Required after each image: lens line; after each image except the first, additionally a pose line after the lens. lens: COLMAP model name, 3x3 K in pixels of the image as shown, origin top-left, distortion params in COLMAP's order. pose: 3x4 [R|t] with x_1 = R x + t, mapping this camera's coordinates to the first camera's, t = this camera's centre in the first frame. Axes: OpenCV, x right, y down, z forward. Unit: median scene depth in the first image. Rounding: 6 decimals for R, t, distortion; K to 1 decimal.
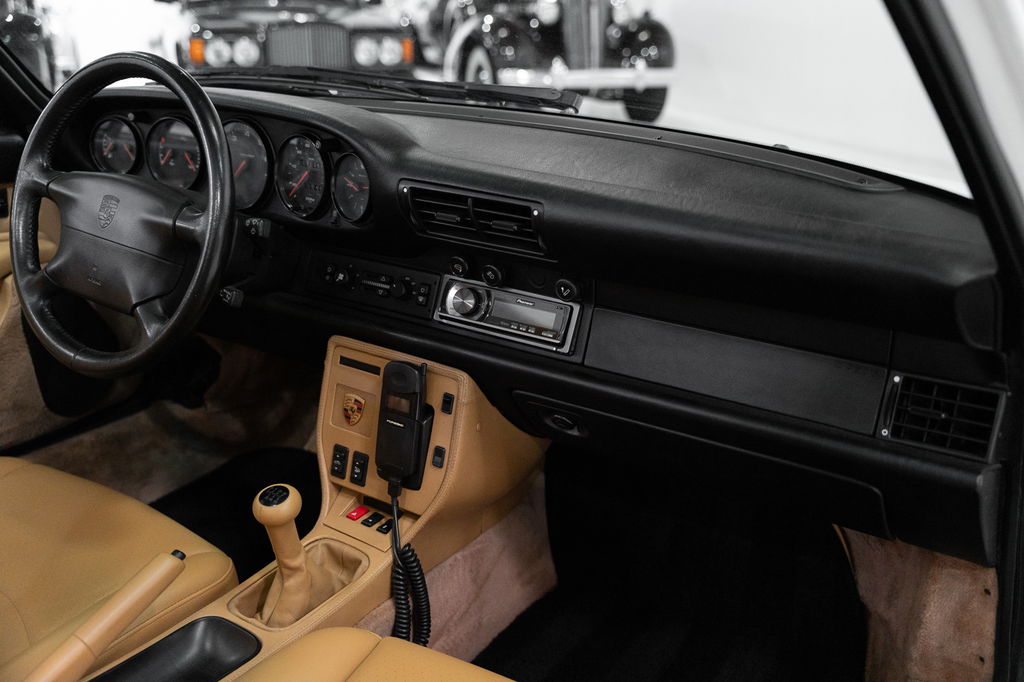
lens RADIAL K [[997.8, 0, 539.7], [0, 997.8, 350.9], [0, 0, 1]] dist [-0.007658, 0.000000]
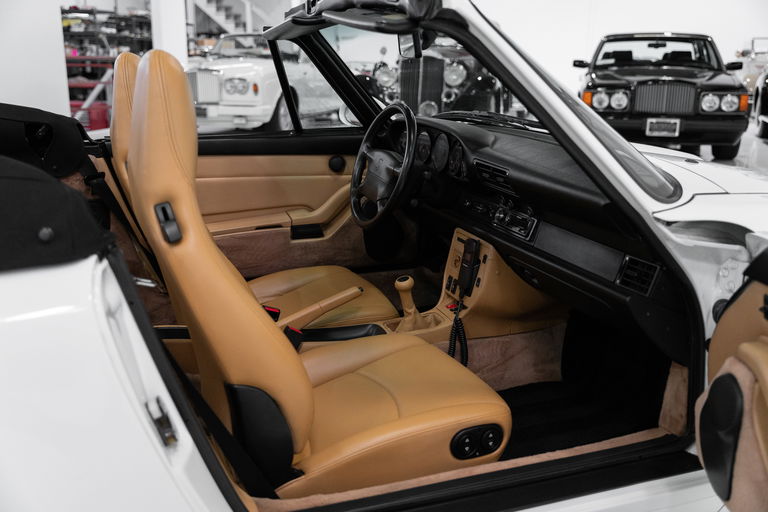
lens RADIAL K [[748.4, 0, 377.8], [0, 748.4, 258.3], [0, 0, 1]] dist [-0.007658, 0.000000]
pose [[0.806335, 0.144340, -0.573576, 0.659249], [-0.190797, 0.981399, -0.021255, 0.128876], [0.559839, 0.126575, 0.818877, -0.504465]]
